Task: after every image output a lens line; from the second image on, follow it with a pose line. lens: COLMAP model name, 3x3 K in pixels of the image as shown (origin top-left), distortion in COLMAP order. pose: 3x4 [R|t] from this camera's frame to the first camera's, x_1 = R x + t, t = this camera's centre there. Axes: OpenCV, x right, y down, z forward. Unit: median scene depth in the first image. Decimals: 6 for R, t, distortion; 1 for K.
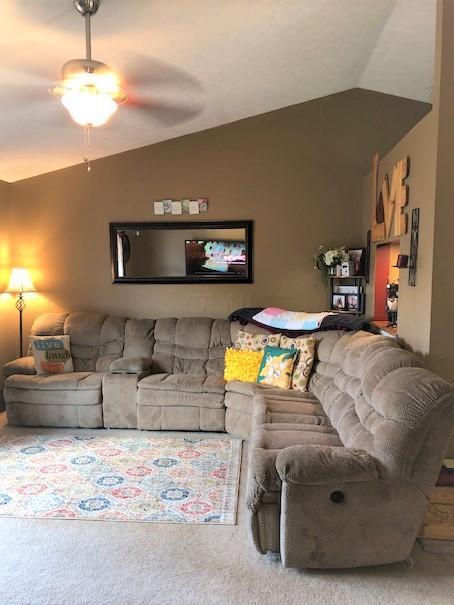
lens RADIAL K [[526.9, 0, 214.5], [0, 526.9, 313.2], [0, 0, 1]] dist [0.011703, 0.024435]
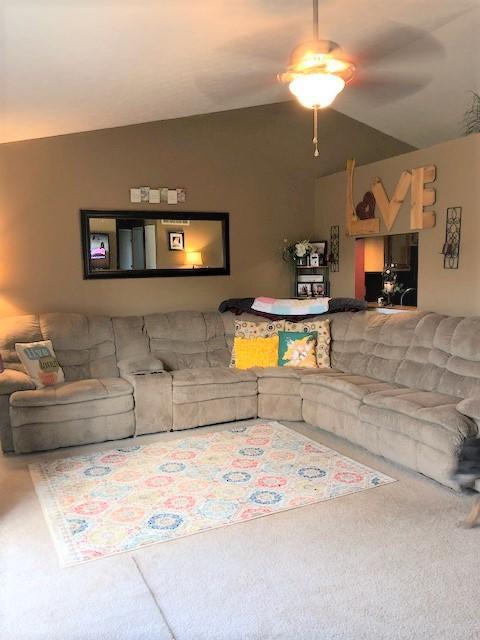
lens RADIAL K [[526.8, 0, 239.4], [0, 526.8, 322.1], [0, 0, 1]] dist [0.030486, -0.000985]
pose [[0.850338, -0.066446, 0.522025, -0.531822], [0.057930, 0.997787, 0.032639, 0.003242], [-0.523039, 0.002487, 0.852305, 0.136606]]
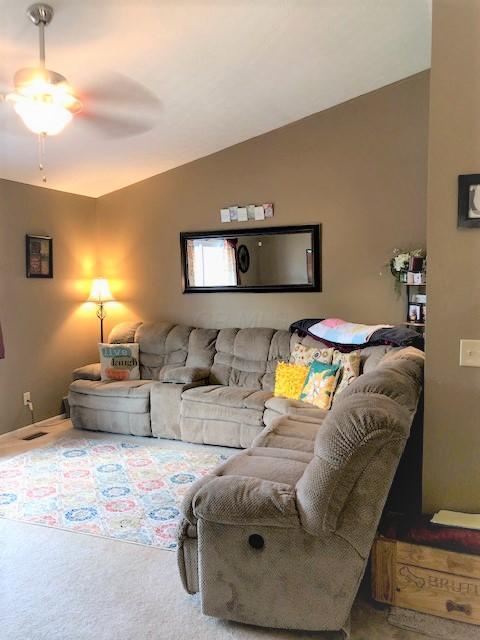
lens RADIAL K [[526.8, 0, 236.9], [0, 526.8, 317.5], [0, 0, 1]] dist [0.030486, -0.000985]
pose [[0.955200, 0.010535, -0.295772, 0.242884], [-0.013291, 0.999885, -0.007310, -0.004196], [0.295661, 0.010914, 0.955230, 0.089492]]
